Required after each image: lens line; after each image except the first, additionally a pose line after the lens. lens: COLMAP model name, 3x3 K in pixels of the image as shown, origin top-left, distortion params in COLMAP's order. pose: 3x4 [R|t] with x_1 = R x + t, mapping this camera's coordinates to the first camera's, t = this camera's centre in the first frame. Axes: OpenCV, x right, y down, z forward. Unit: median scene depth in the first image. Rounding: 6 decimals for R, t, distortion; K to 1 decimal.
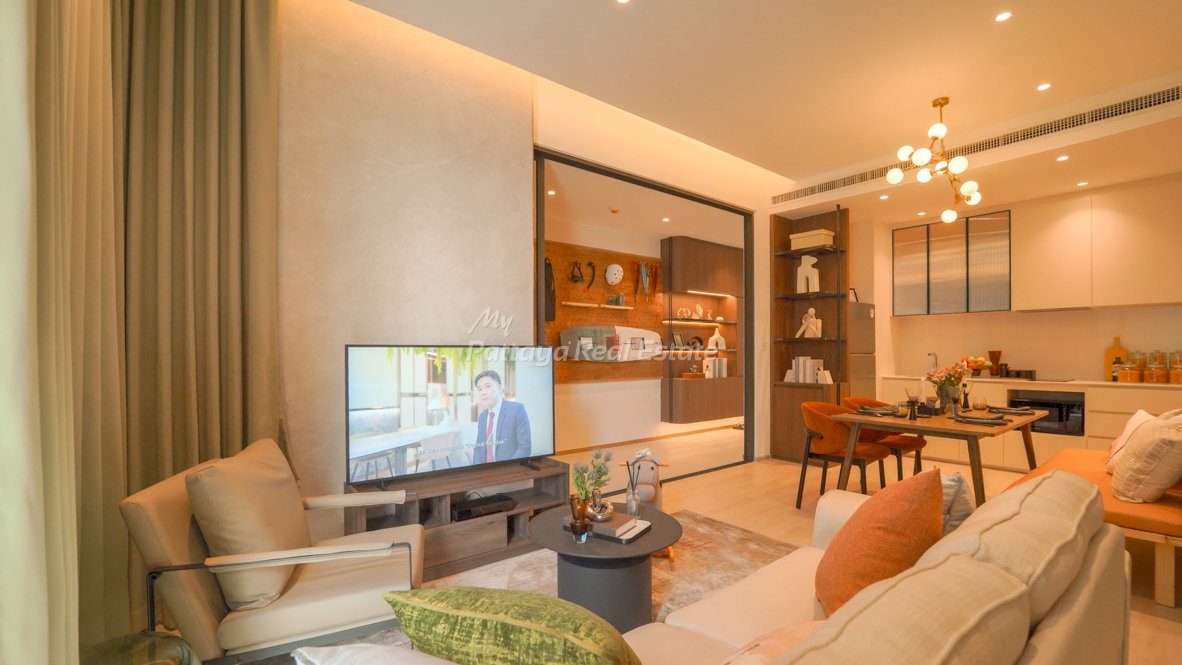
lens RADIAL K [[496.5, 0, 586.5], [0, 496.5, 353.9], [0, 0, 1]] dist [-0.019230, -0.000286]
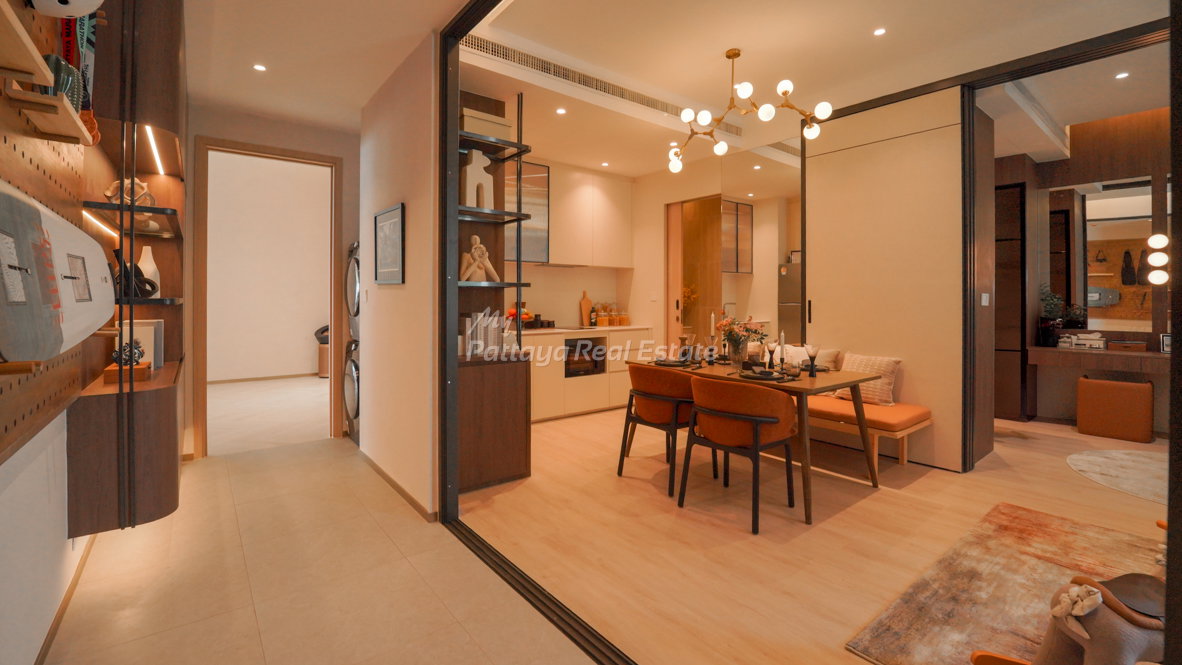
lens RADIAL K [[506.9, 0, 603.3], [0, 506.9, 299.8], [0, 0, 1]] dist [-0.018487, -0.000049]
pose [[-0.032994, 0.000648, 0.999455, -0.197122], [-0.000720, 1.000000, -0.000672, -0.009975], [-0.999455, -0.000742, -0.032993, 0.860937]]
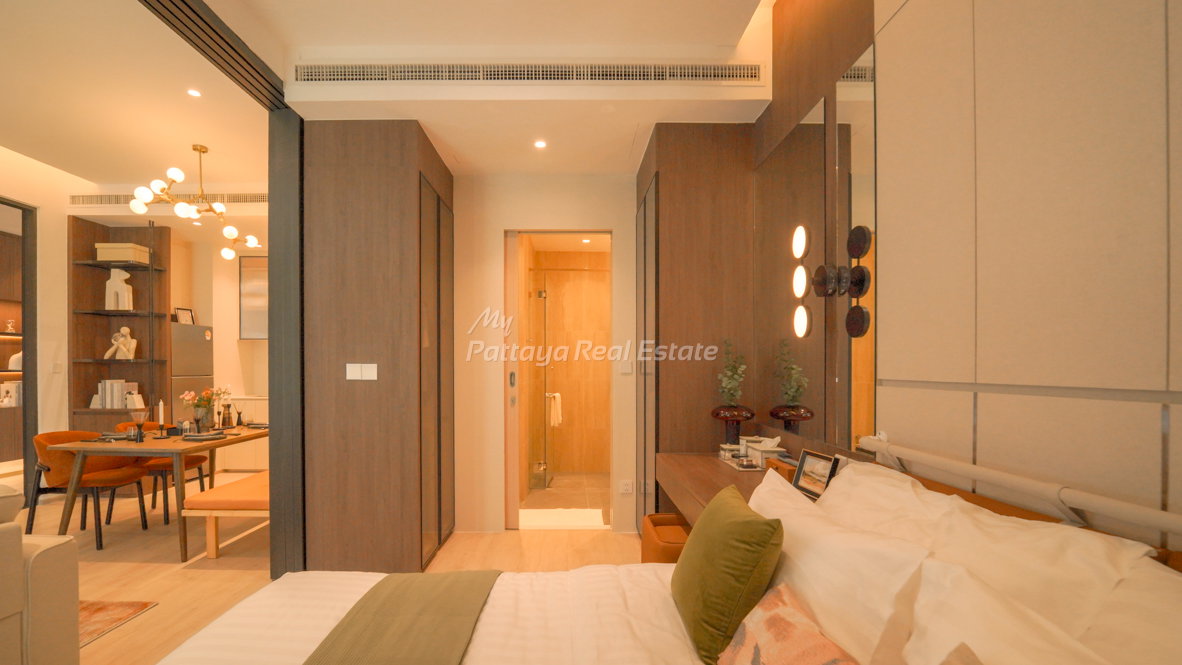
lens RADIAL K [[513.8, 0, 574.4], [0, 513.8, 372.5], [0, 0, 1]] dist [-0.020022, -0.000312]
pose [[0.610312, -0.003292, 0.792155, 0.220758], [0.000925, 0.999994, 0.003443, -0.010439], [-0.792161, -0.001368, 0.610311, -0.238800]]
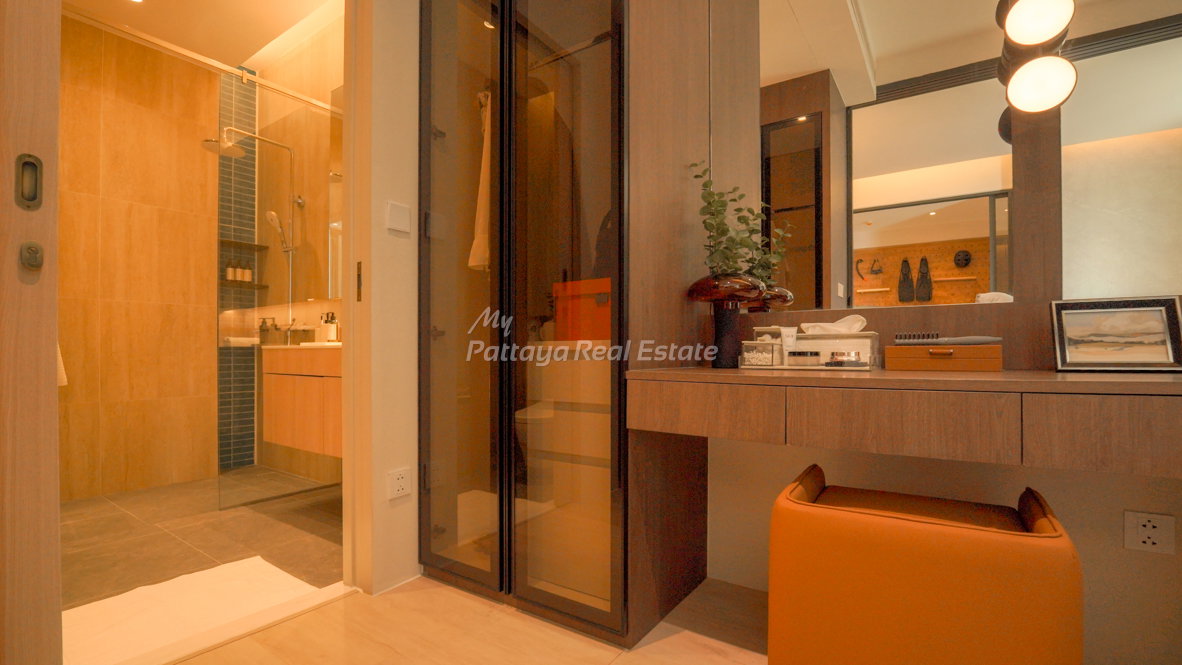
lens RADIAL K [[516.1, 0, 603.9], [0, 516.1, 351.7], [0, 0, 1]] dist [-0.026861, 0.000127]
pose [[-0.317908, 0.005062, 0.948108, 0.483975], [0.005889, 0.999977, -0.003365, 0.071579], [-0.948103, 0.004513, -0.317930, 0.122023]]
